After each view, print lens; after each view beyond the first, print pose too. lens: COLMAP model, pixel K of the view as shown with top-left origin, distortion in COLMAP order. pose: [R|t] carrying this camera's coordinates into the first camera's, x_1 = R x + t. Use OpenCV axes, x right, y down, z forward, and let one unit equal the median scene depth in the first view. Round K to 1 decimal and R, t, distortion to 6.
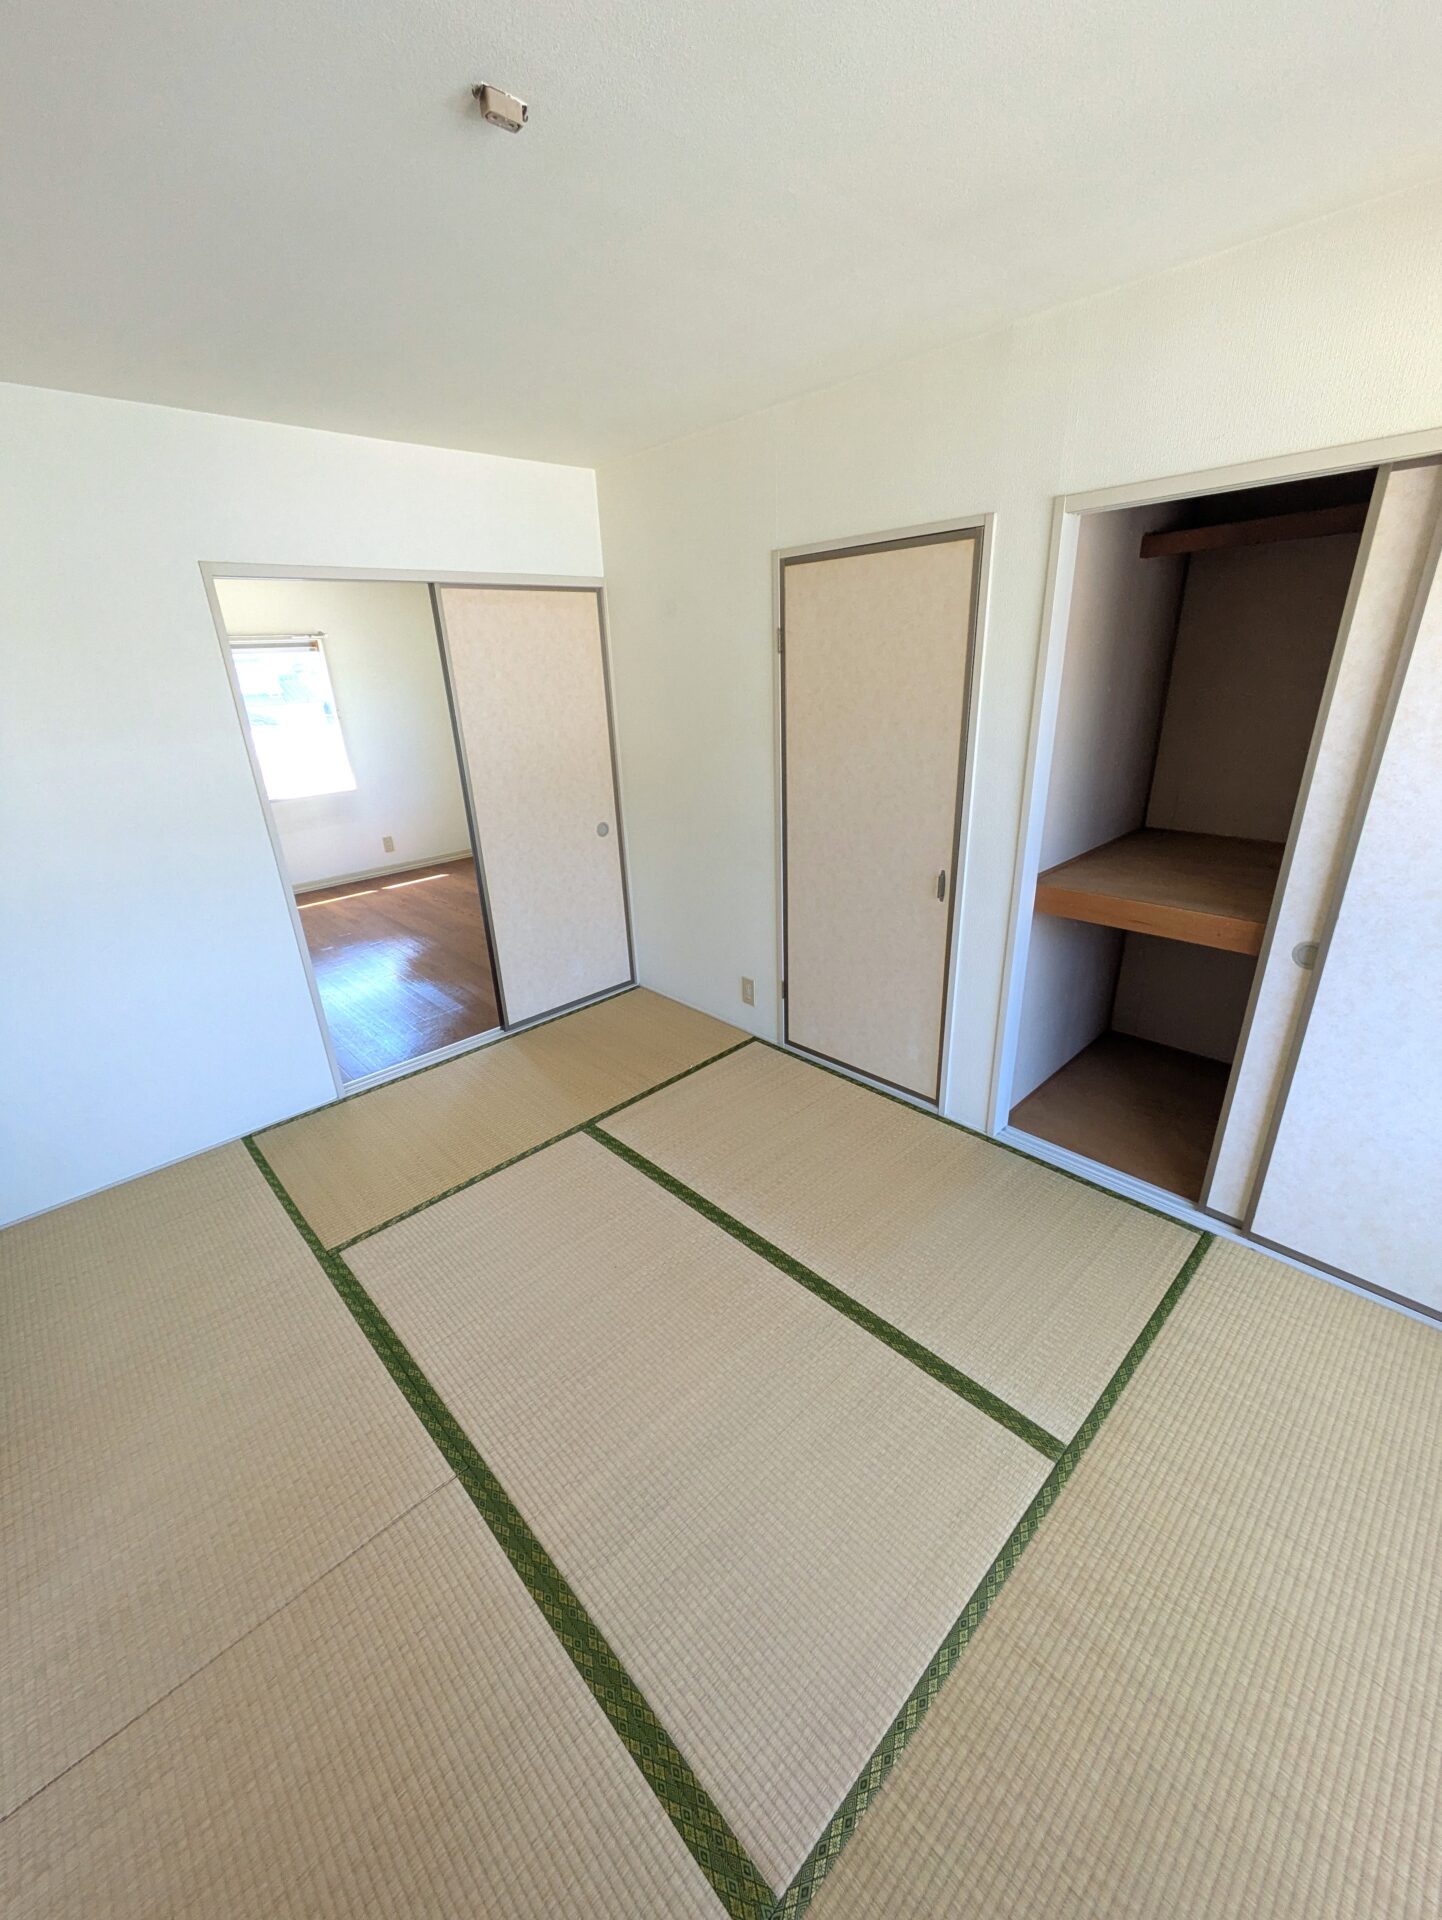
lens RADIAL K [[760.0, 0, 721.0], [0, 760.0, 968.8], [0, 0, 1]] dist [0.006311, -0.000156]
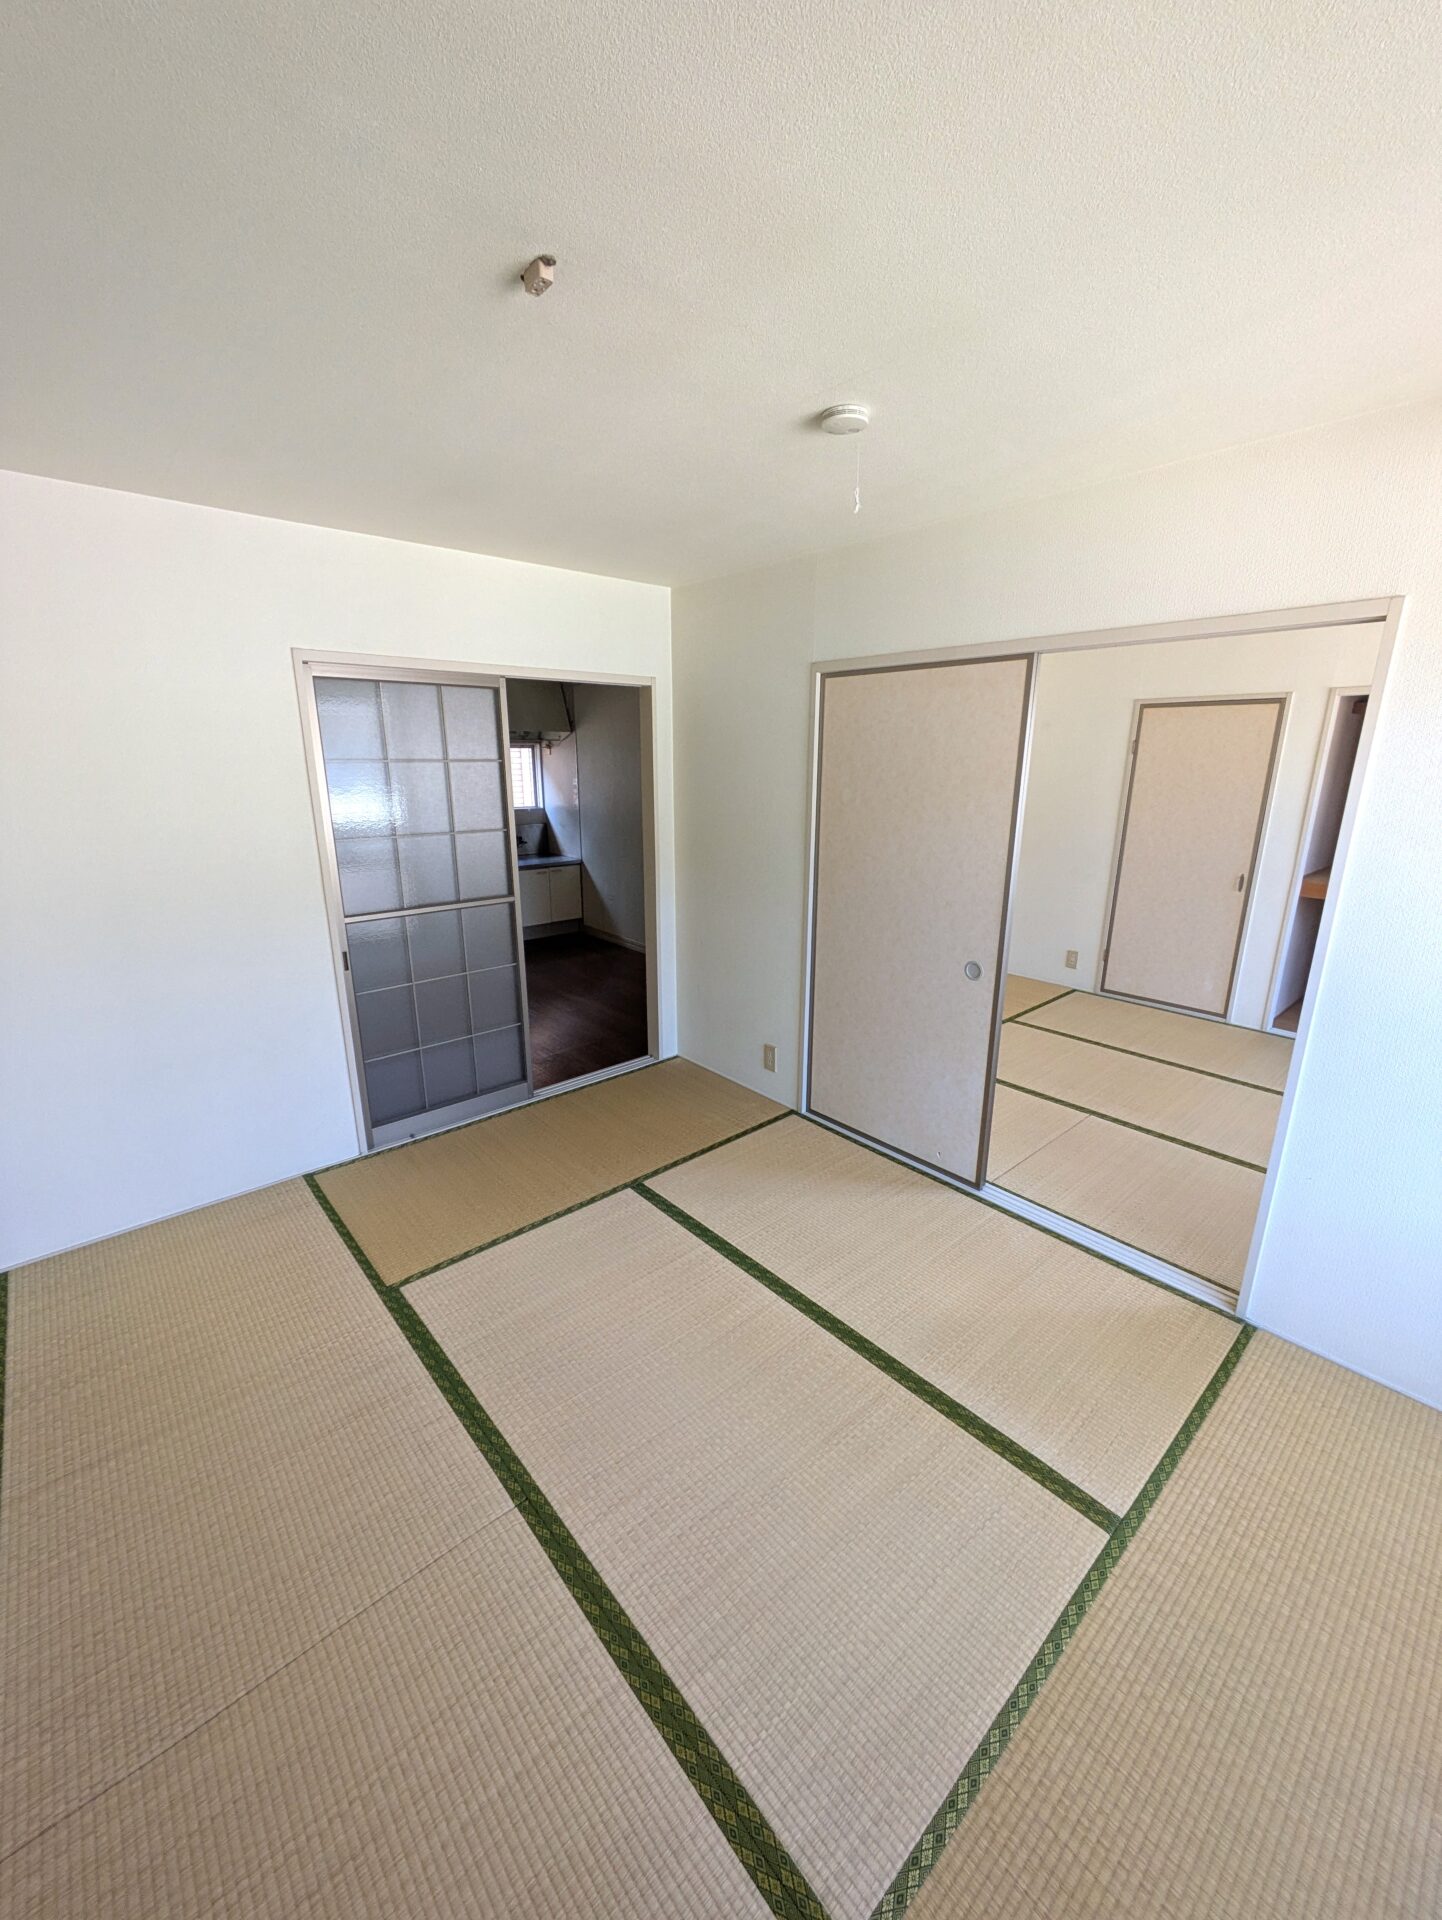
lens RADIAL K [[760.0, 0, 706.3], [0, 760.0, 977.6], [0, 0, 1]] dist [0.006311, -0.000156]
pose [[0.998081, 0.056160, -0.026078, -0.099501], [-0.058532, 0.993111, -0.101507, 0.039882], [0.020198, 0.102839, 0.994493, -0.086340]]
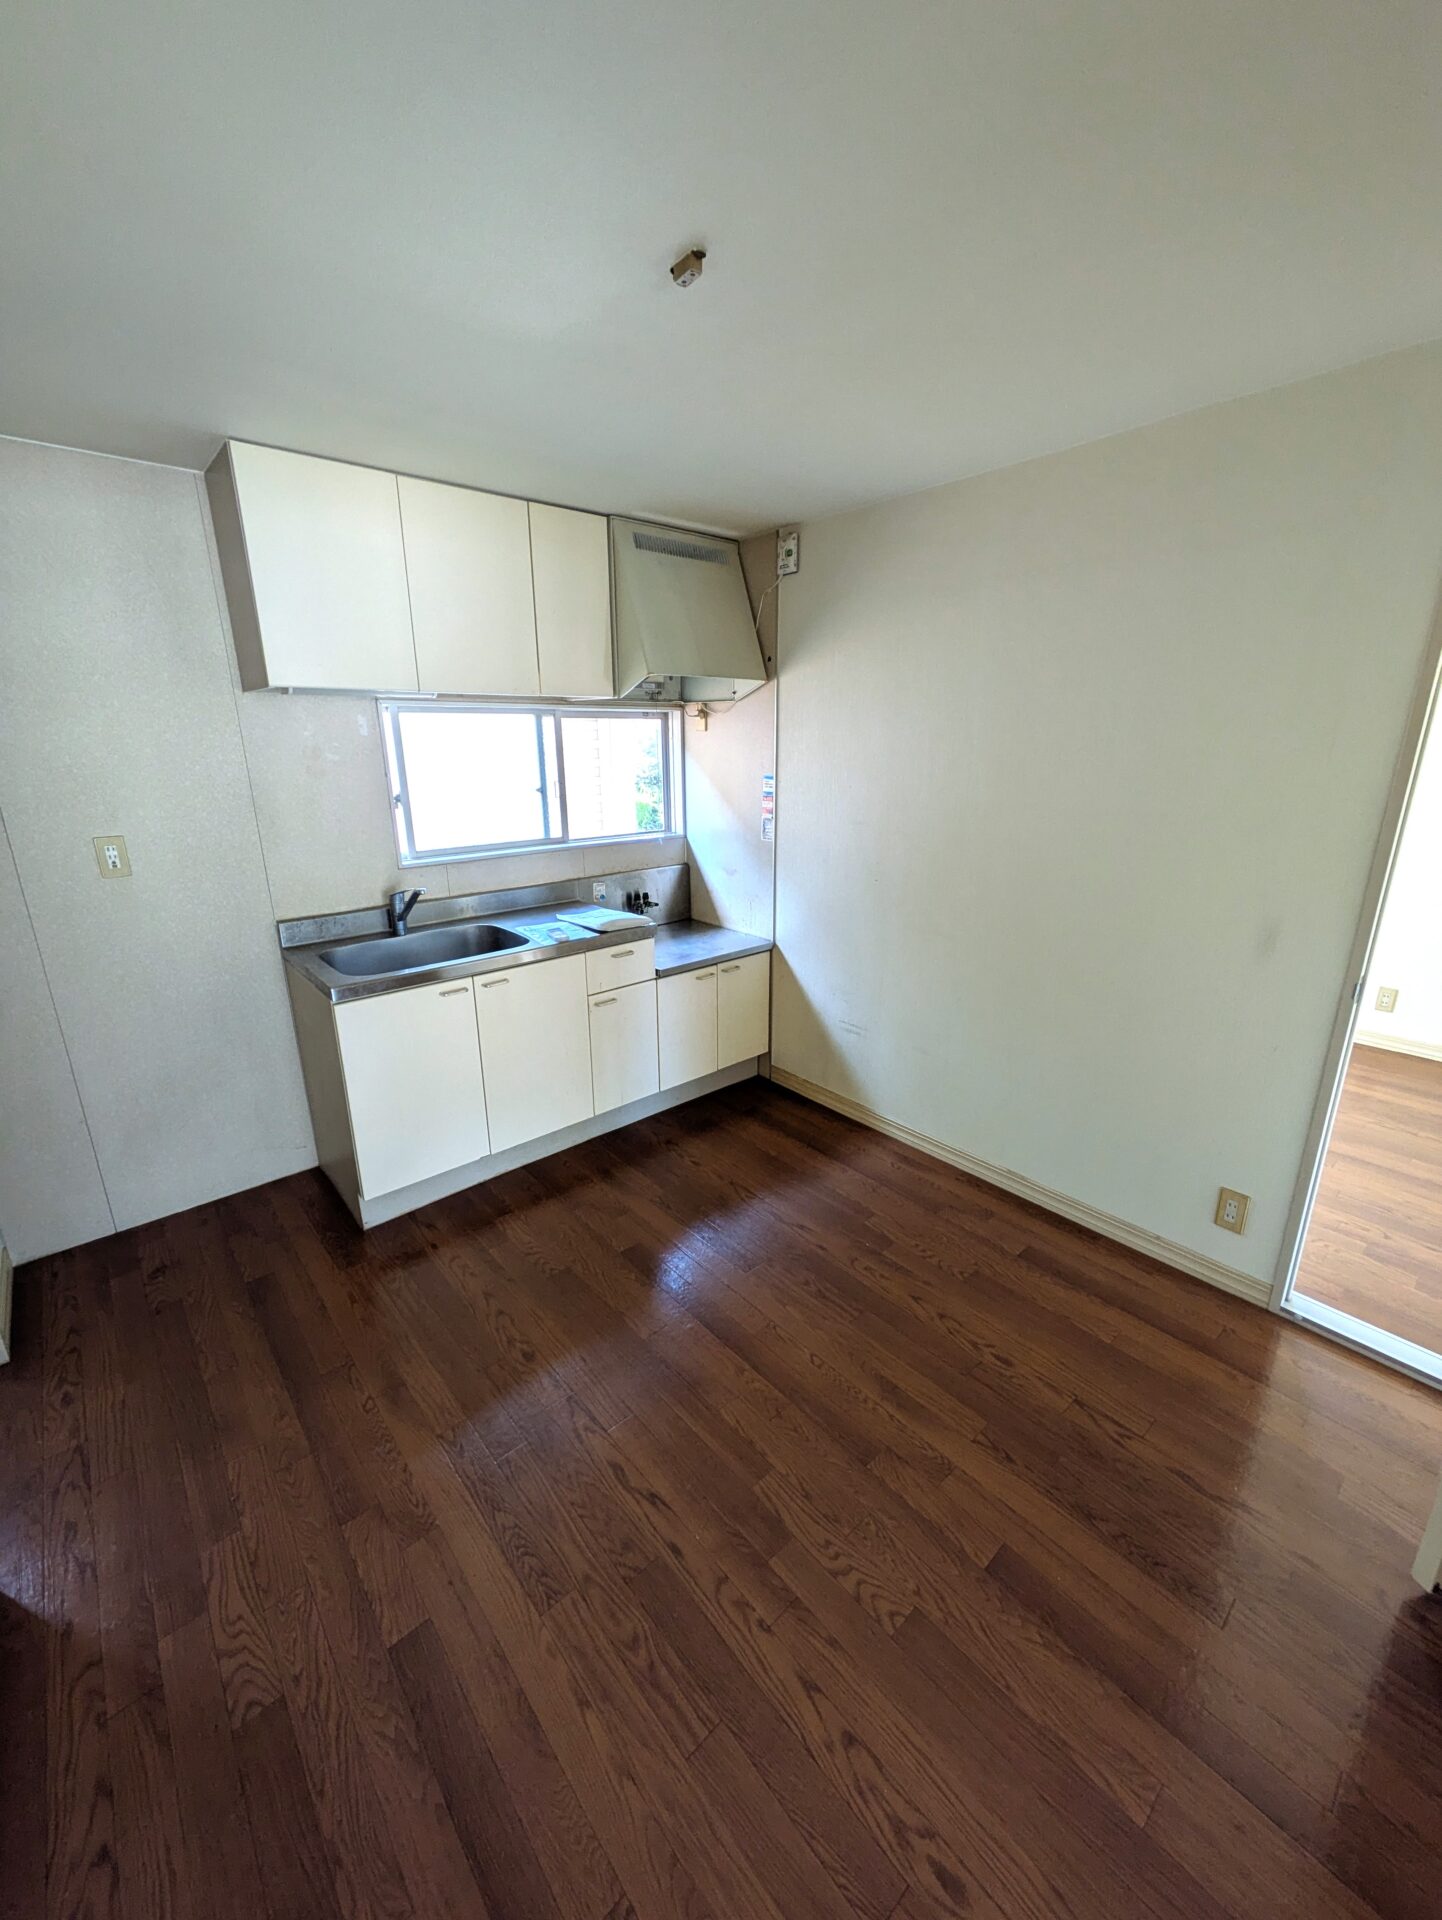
lens RADIAL K [[760.0, 0, 719.4], [0, 760.0, 967.7], [0, 0, 1]] dist [0.006311, -0.000156]
pose [[0.998195, 0.051663, -0.030612, -0.959661], [-0.054472, 0.993554, -0.099415, -0.664001], [0.025278, 0.100903, 0.994575, 1.824325]]
